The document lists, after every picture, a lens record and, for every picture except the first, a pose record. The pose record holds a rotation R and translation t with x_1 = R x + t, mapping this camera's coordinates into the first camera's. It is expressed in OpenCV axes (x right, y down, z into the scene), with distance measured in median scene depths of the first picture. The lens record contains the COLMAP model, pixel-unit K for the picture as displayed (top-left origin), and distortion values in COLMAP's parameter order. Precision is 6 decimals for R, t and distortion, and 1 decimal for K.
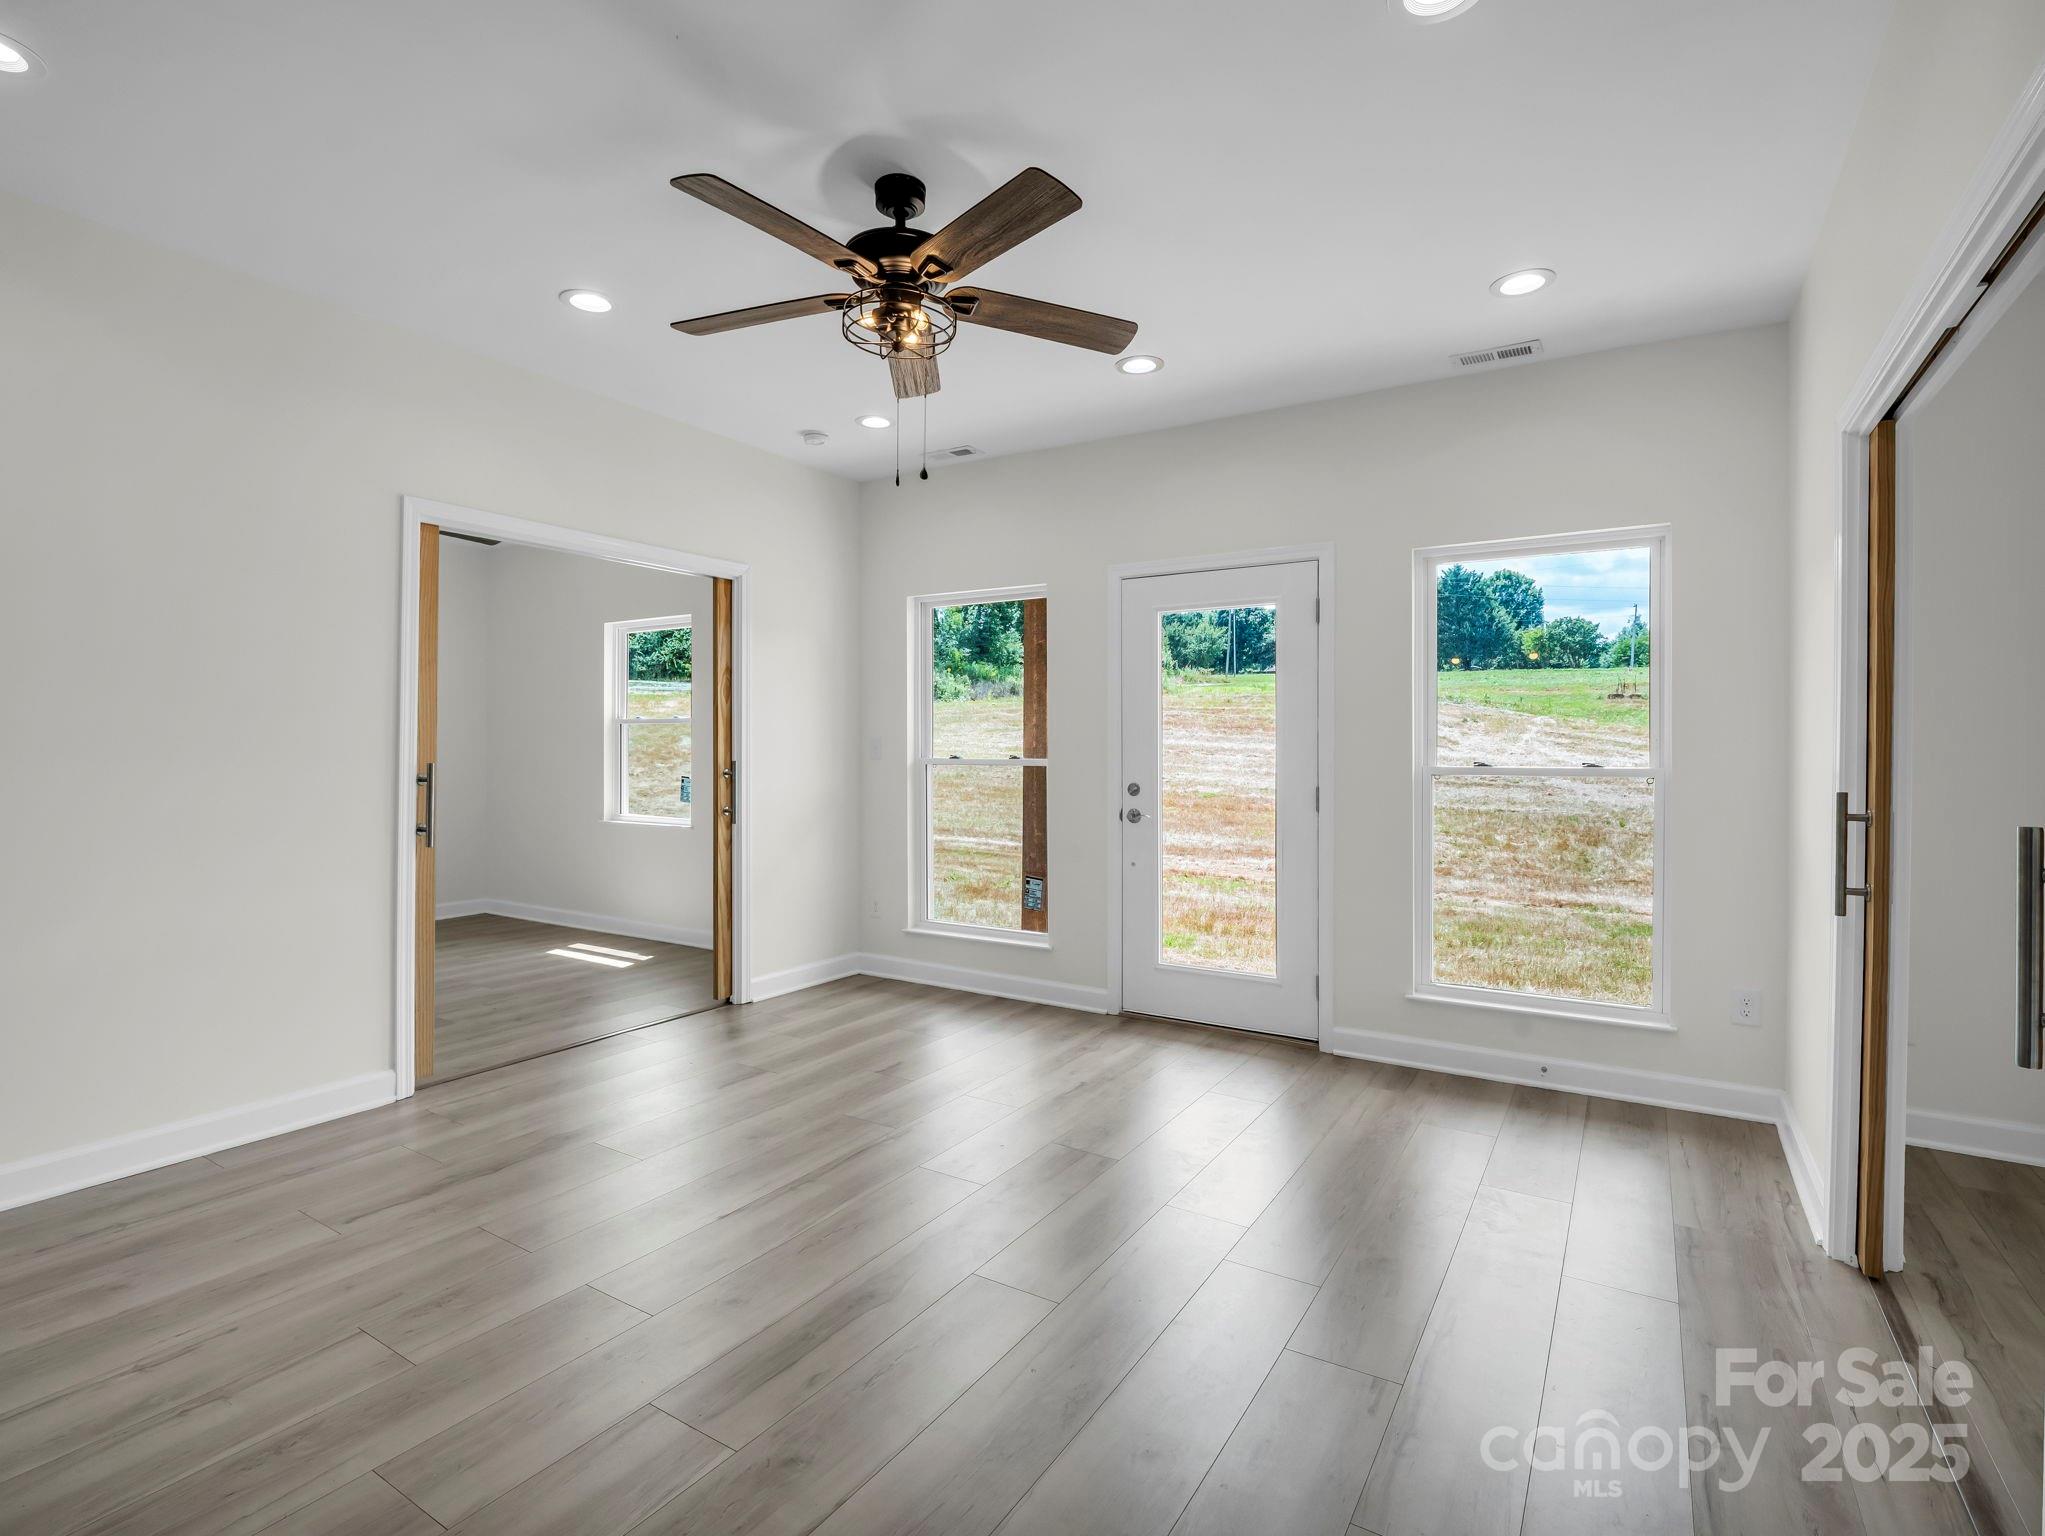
lens RADIAL K [[994.4, 0, 1036.8], [0, 994.4, 748.7], [0, 0, 1]] dist [-0.018998, -0.000406]
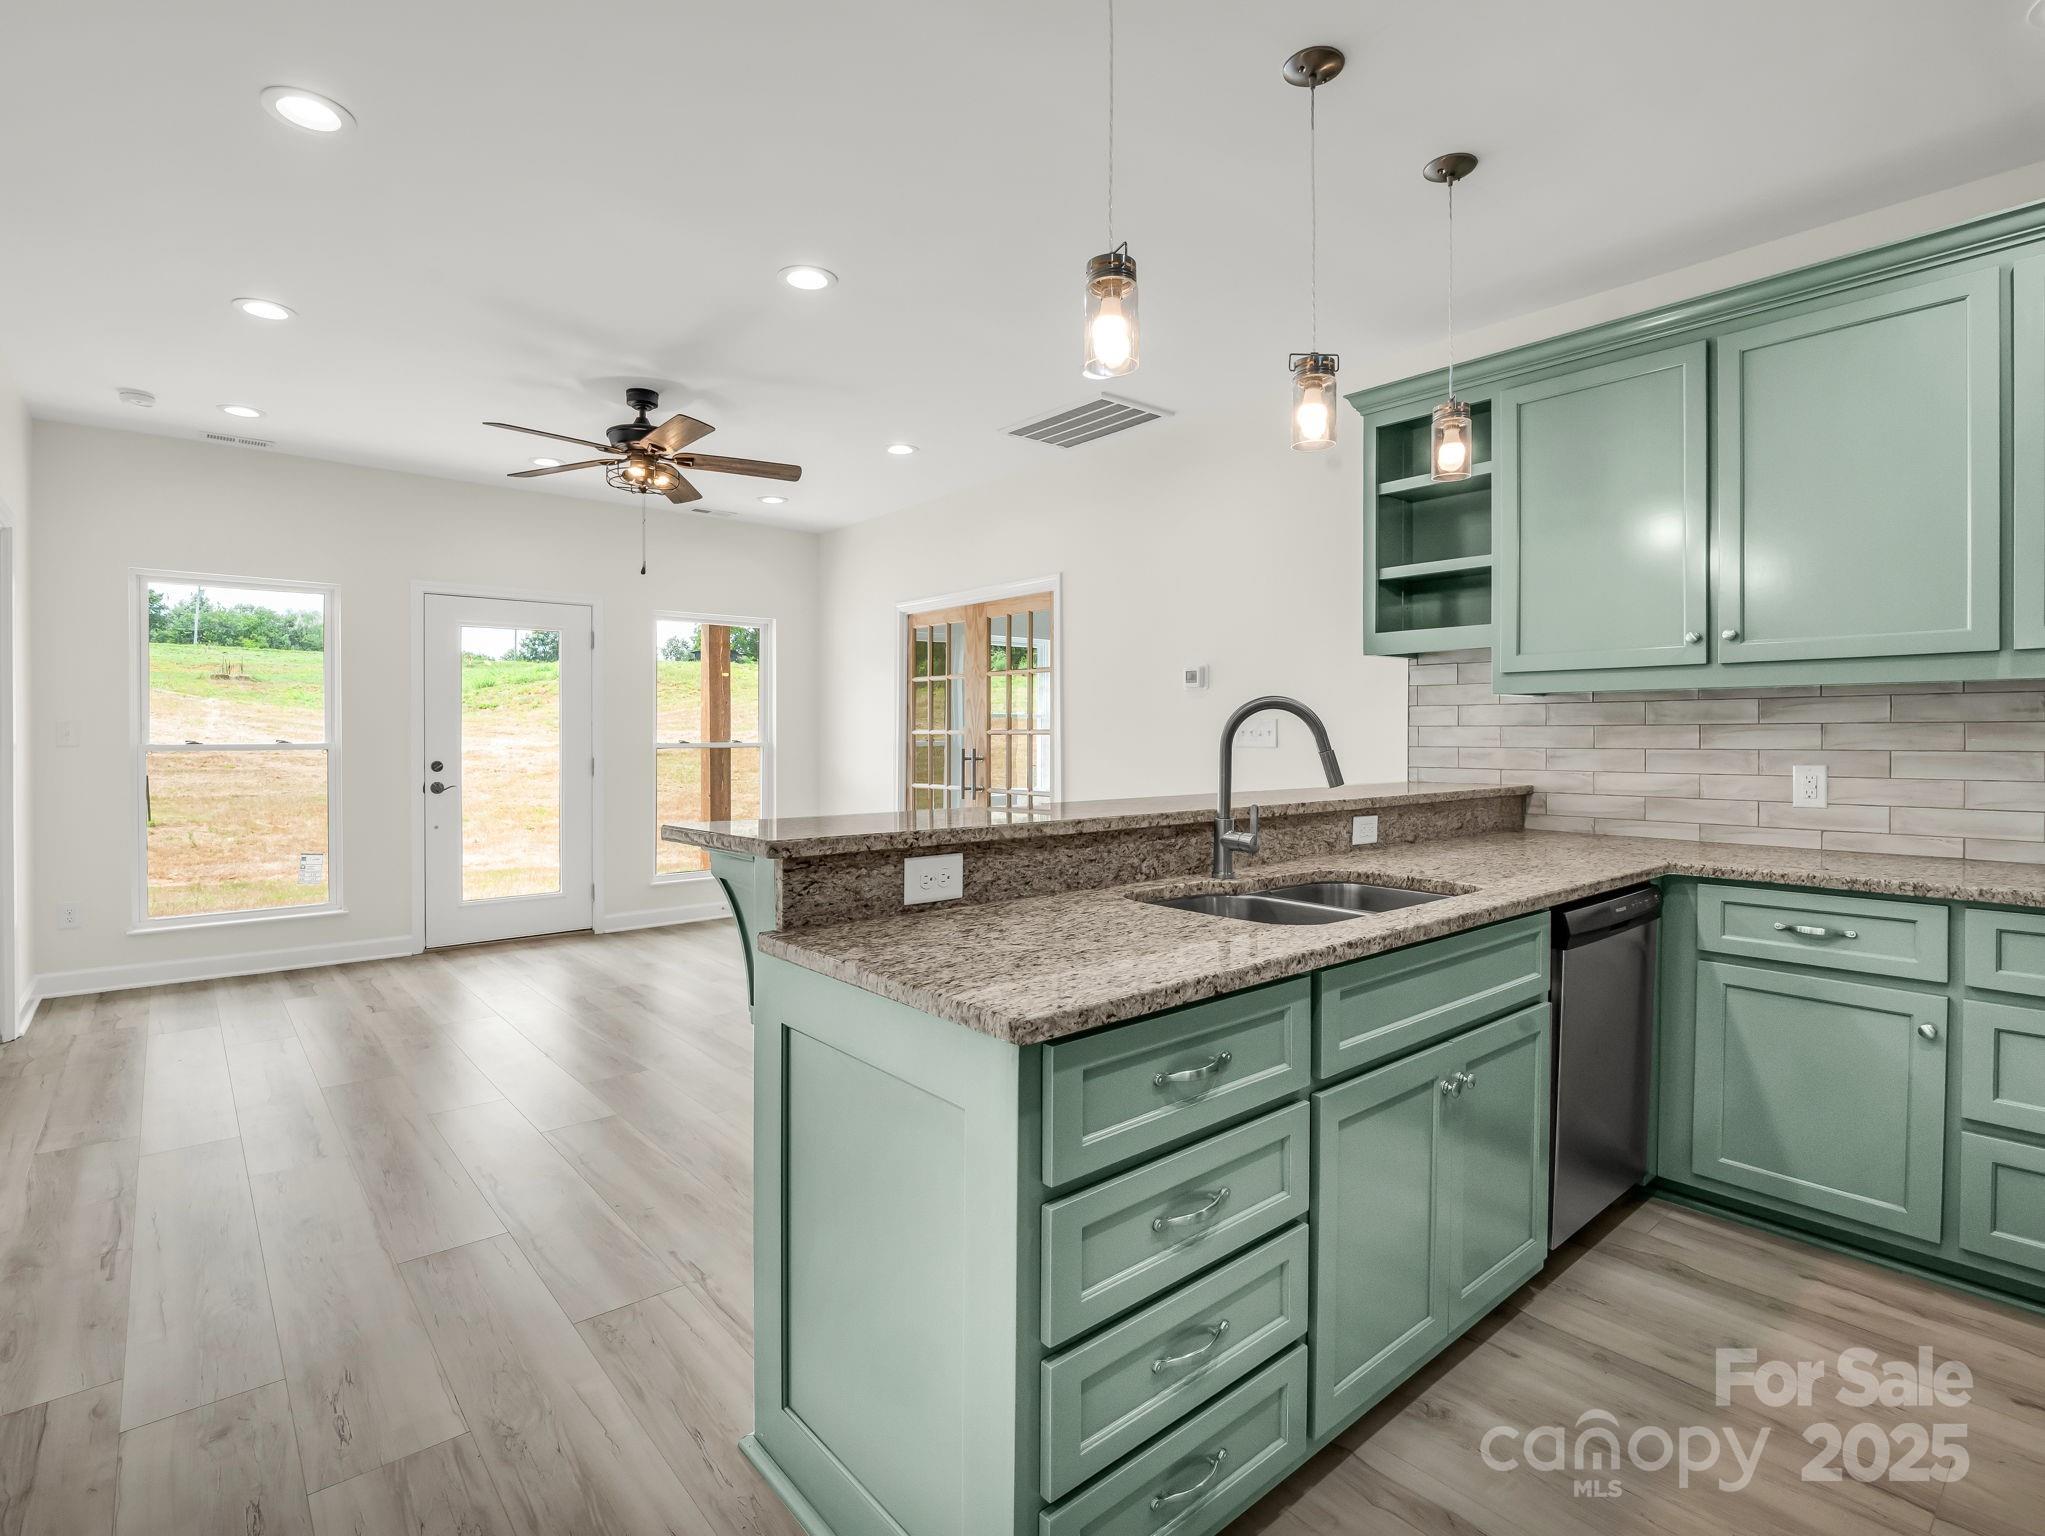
lens RADIAL K [[1005.1, 0, 992.8], [0, 1005.1, 737.4], [0, 0, 1]] dist [-0.002029, 0.000060]
pose [[0.319177, -0.009401, 0.947649, -1.197706], [0.004452, 0.999955, 0.008420, -0.003312], [-0.947685, 0.001532, 0.319204, -0.074274]]
